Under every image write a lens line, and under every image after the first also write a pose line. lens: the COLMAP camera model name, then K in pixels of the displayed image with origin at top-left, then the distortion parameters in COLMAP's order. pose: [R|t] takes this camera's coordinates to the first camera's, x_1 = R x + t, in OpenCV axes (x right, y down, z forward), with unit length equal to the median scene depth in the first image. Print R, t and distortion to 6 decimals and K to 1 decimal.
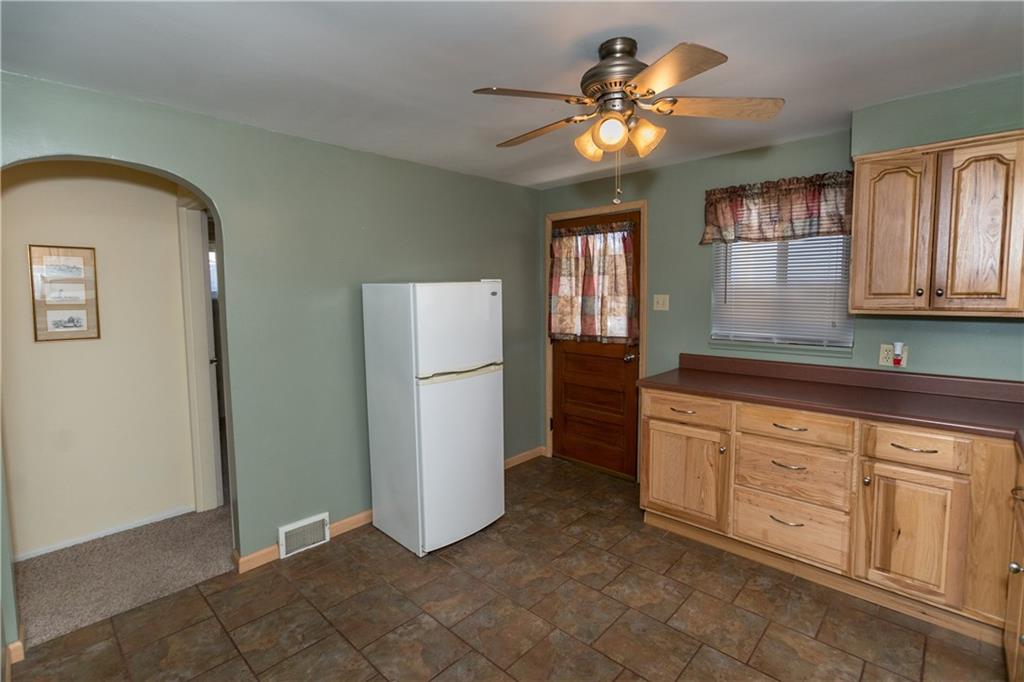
lens RADIAL K [[479.8, 0, 504.1], [0, 479.8, 326.7], [0, 0, 1]] dist [-0.000603, 0.000282]
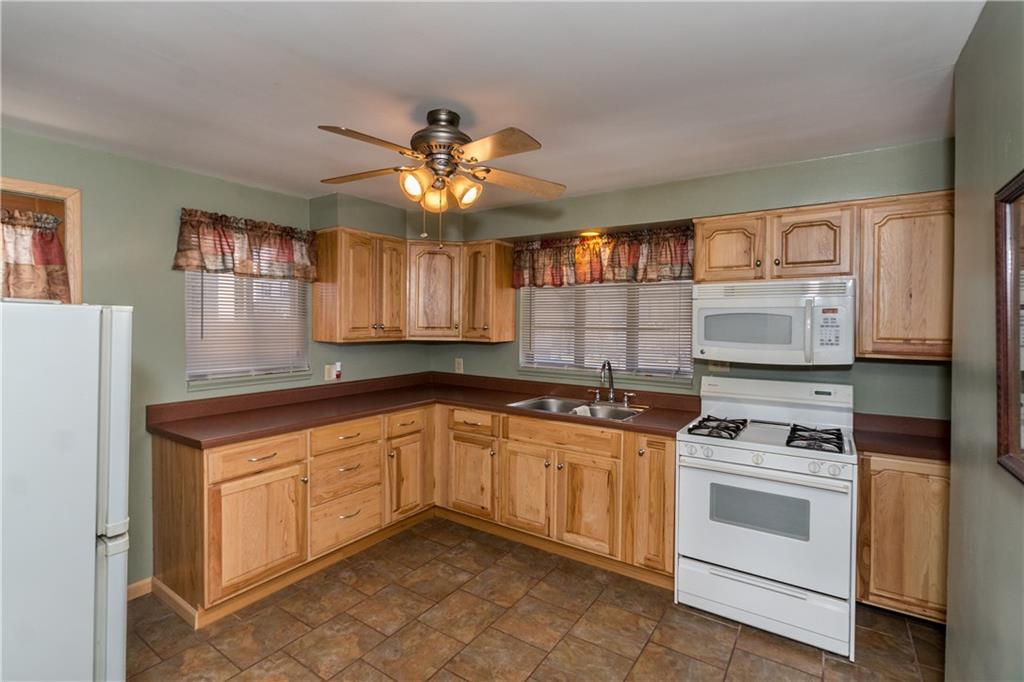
lens RADIAL K [[479.8, 0, 504.1], [0, 479.8, 326.7], [0, 0, 1]] dist [-0.000603, 0.000282]
pose [[-0.159156, 0.000194, 0.987253, -0.620917], [0.069786, 0.997501, 0.011054, -0.050624], [-0.984784, 0.070656, -0.158772, 0.712044]]
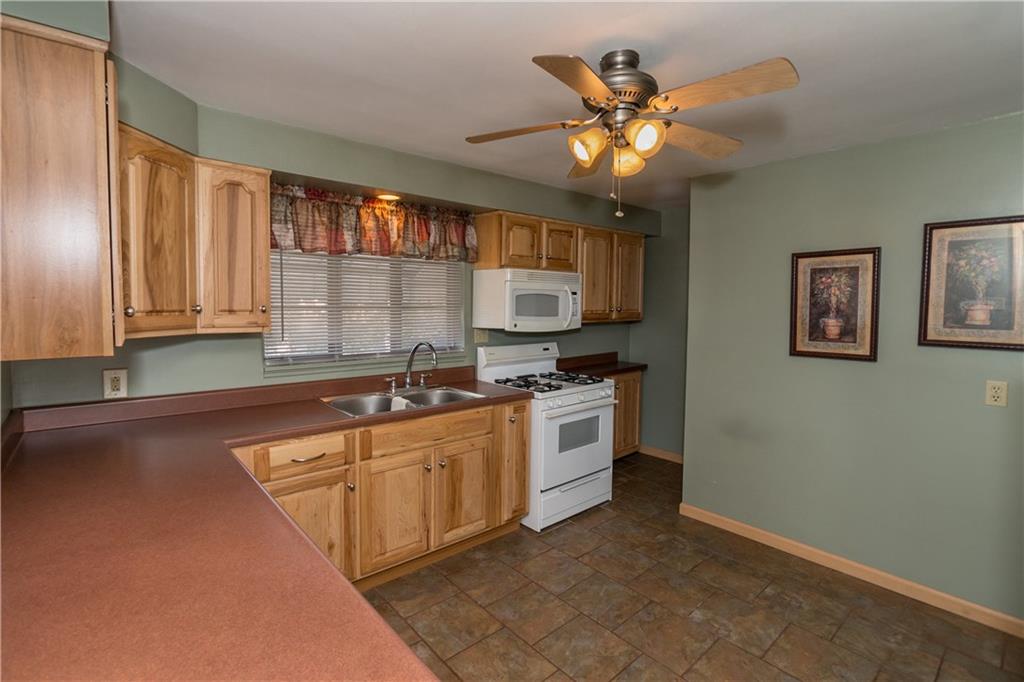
lens RADIAL K [[478.6, 0, 511.3], [0, 478.6, 322.3], [0, 0, 1]] dist [-0.001611, 0.000008]
pose [[-0.995391, -0.002007, 0.095878, 0.245020], [0.009252, 0.993107, 0.116844, -0.111371], [-0.095451, 0.117193, -0.988511, 1.375040]]
